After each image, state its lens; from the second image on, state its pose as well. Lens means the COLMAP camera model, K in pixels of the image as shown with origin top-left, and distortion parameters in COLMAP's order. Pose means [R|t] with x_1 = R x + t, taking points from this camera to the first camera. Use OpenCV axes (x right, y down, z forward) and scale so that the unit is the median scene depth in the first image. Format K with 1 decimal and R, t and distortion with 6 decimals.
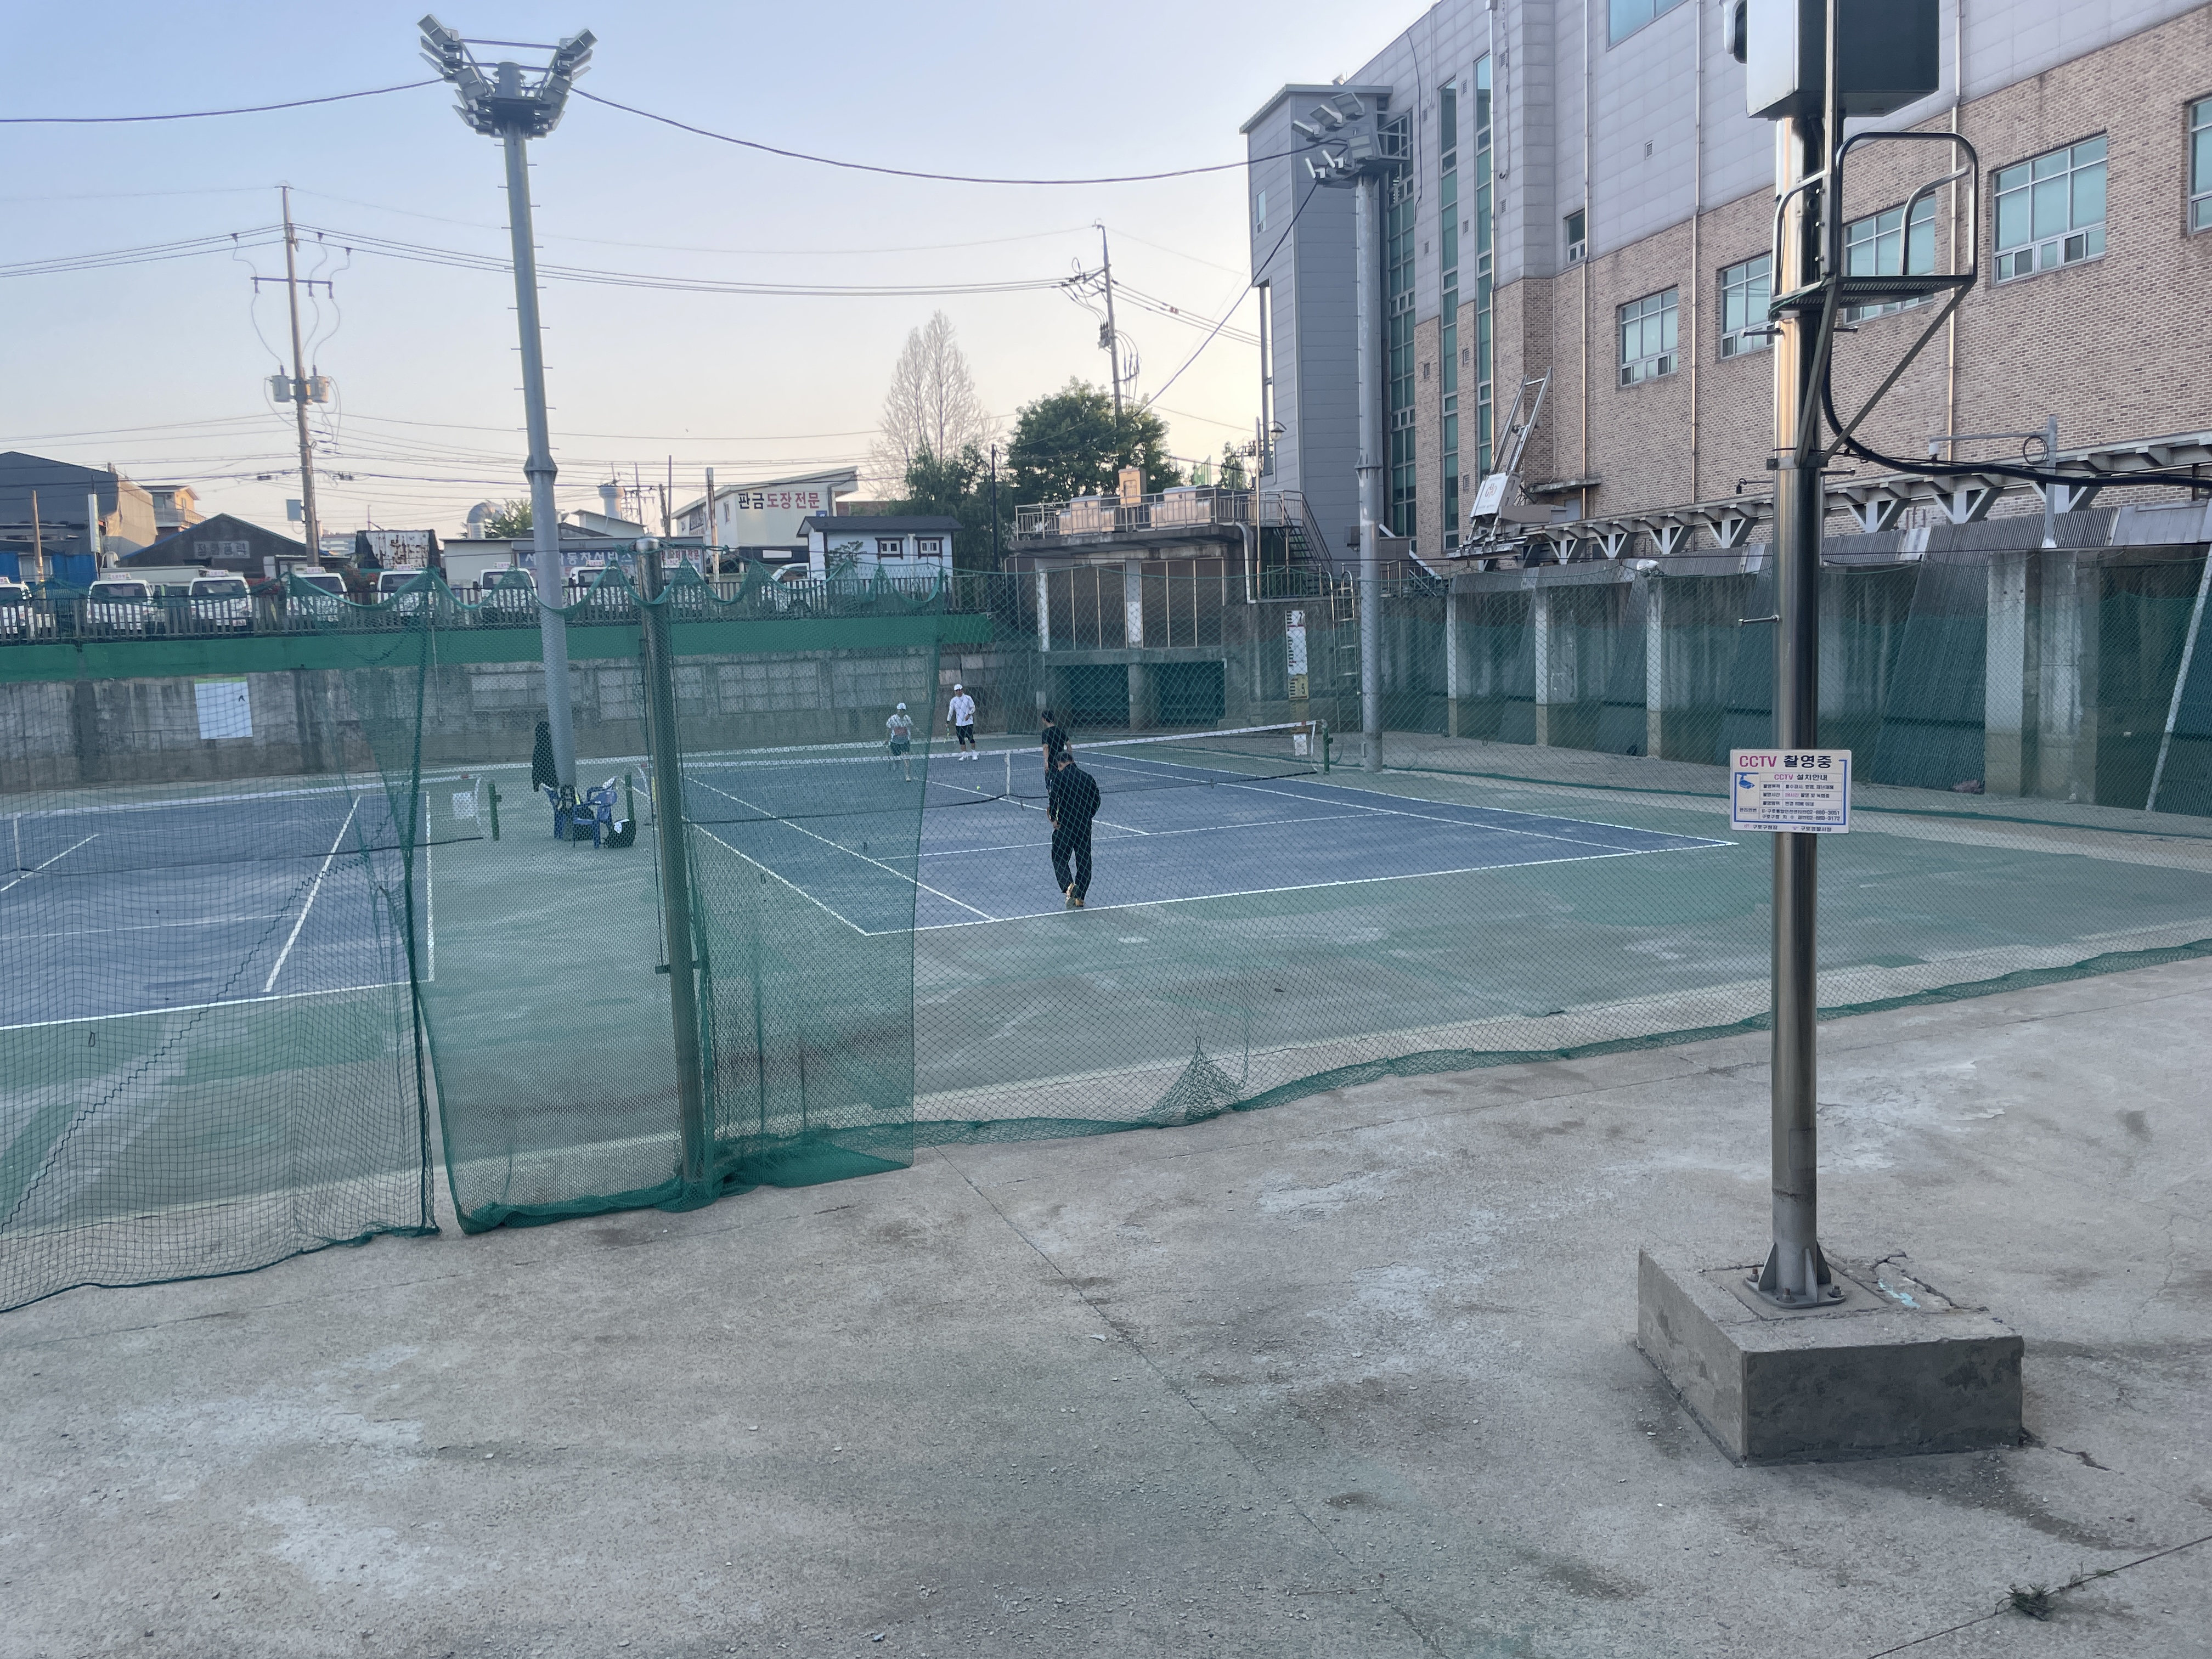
lens RADIAL K [[1683.1, 0, 1107.1], [0, 1683.1, 832.7], [0, 0, 1]] dist [0.042862, -0.041405]
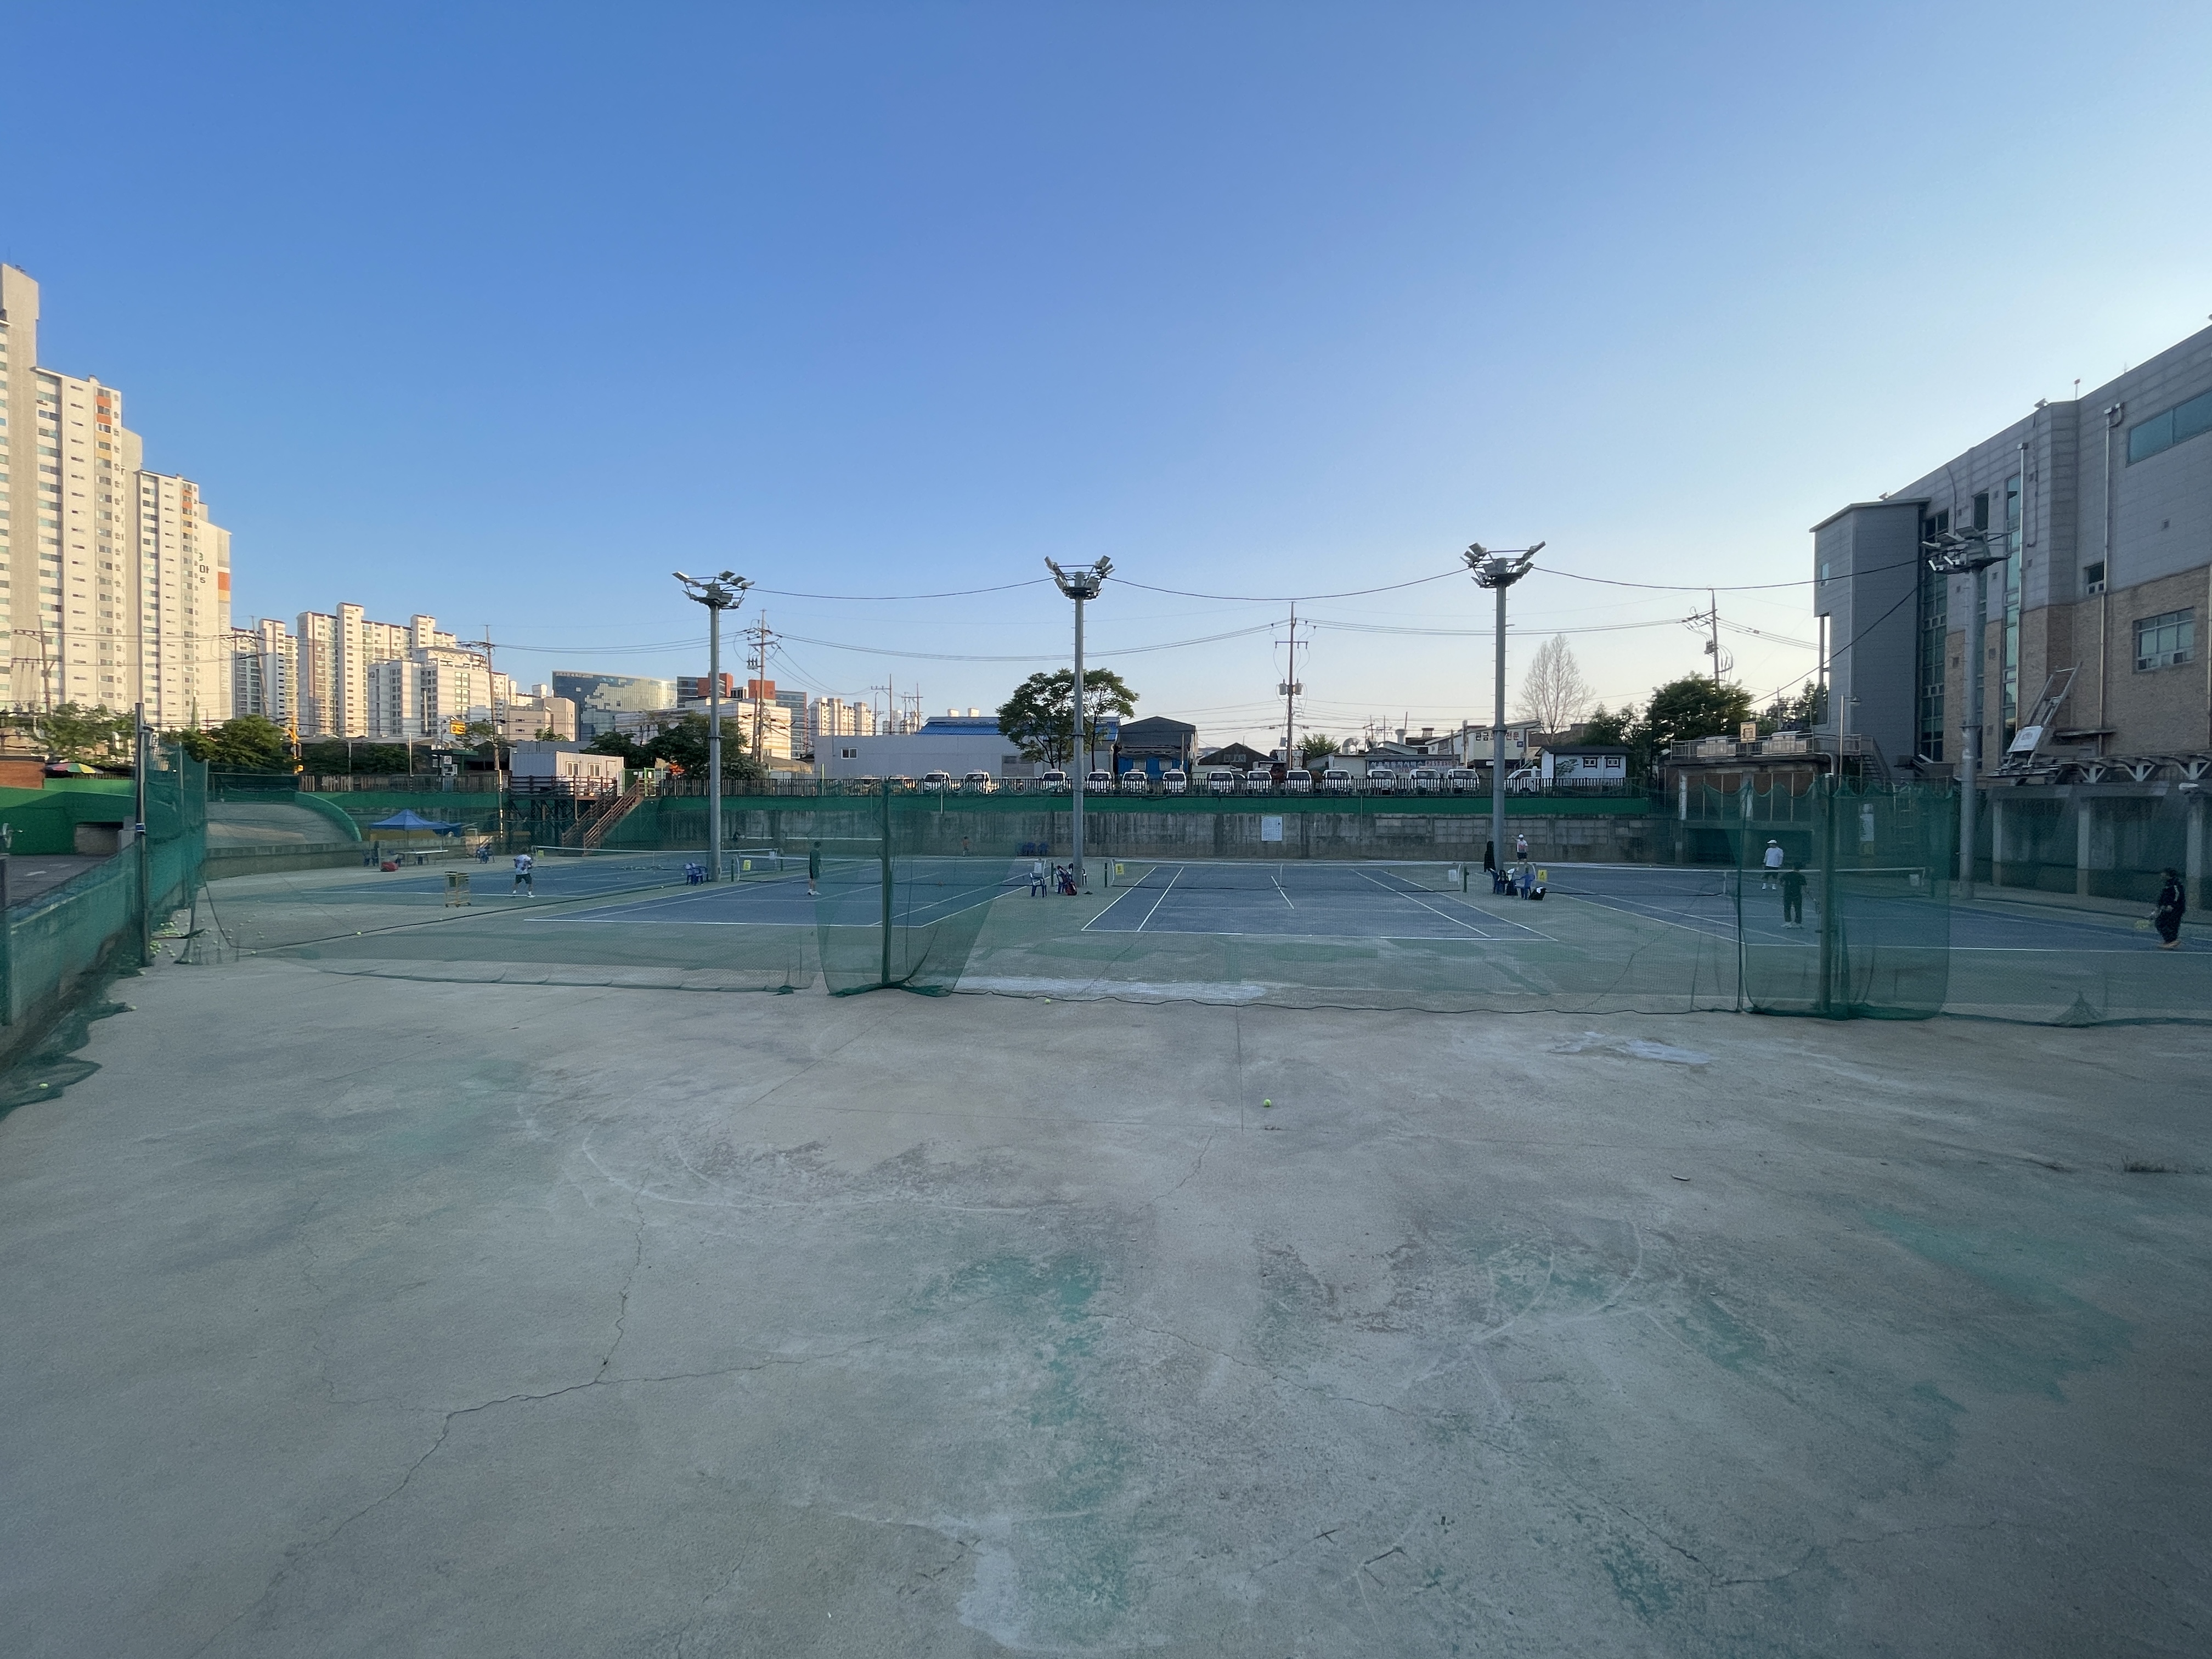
lens RADIAL K [[891.7, 0, 1113.3], [0, 891.7, 828.2], [0, 0, 1]] dist [-0.004016, -0.000707]
pose [[0.871374, 0.054059, -0.487632, -0.108834], [-0.095268, 0.993637, -0.060085, 0.019060], [0.481280, 0.098812, 0.870980, -0.147184]]
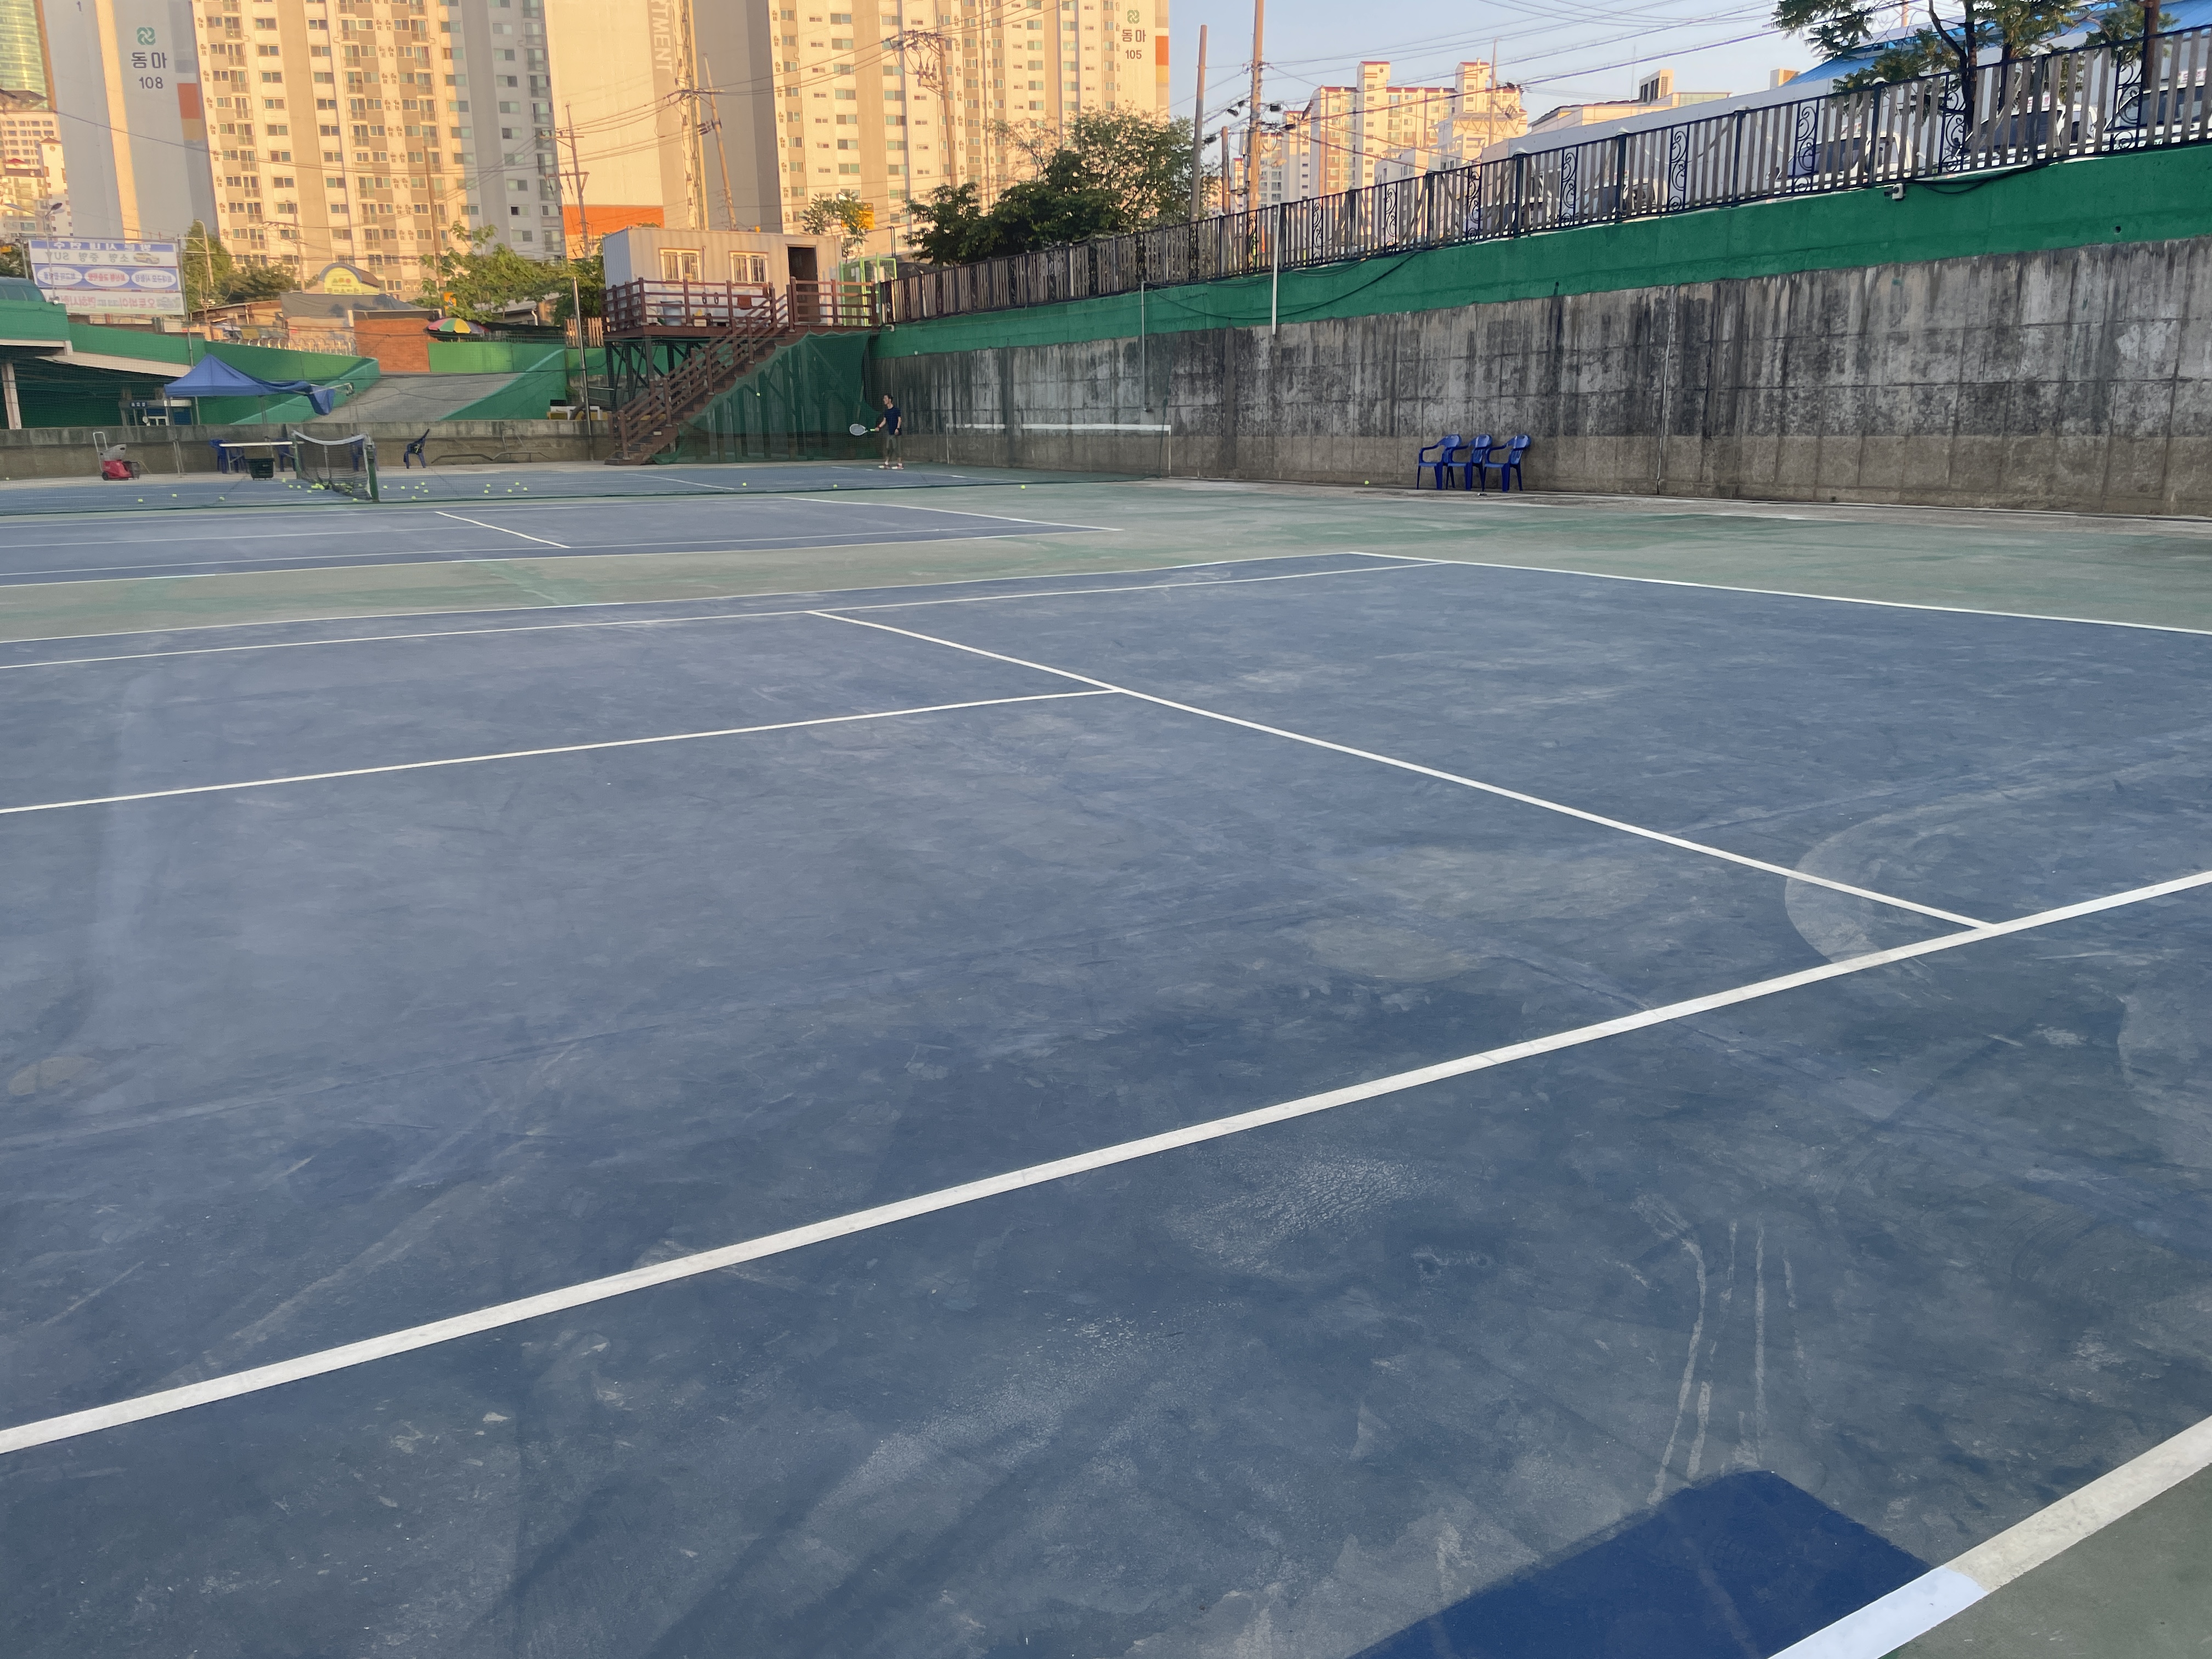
lens RADIAL K [[1683.1, 0, 1104.0], [0, 1683.1, 820.8], [0, 0, 1]] dist [0.042862, -0.041405]
pose [[0.140868, 0.269766, -0.952566, -0.230978], [-0.103513, 0.960900, 0.256818, -0.029239], [0.984602, 0.062426, 0.163285, 0.611030]]
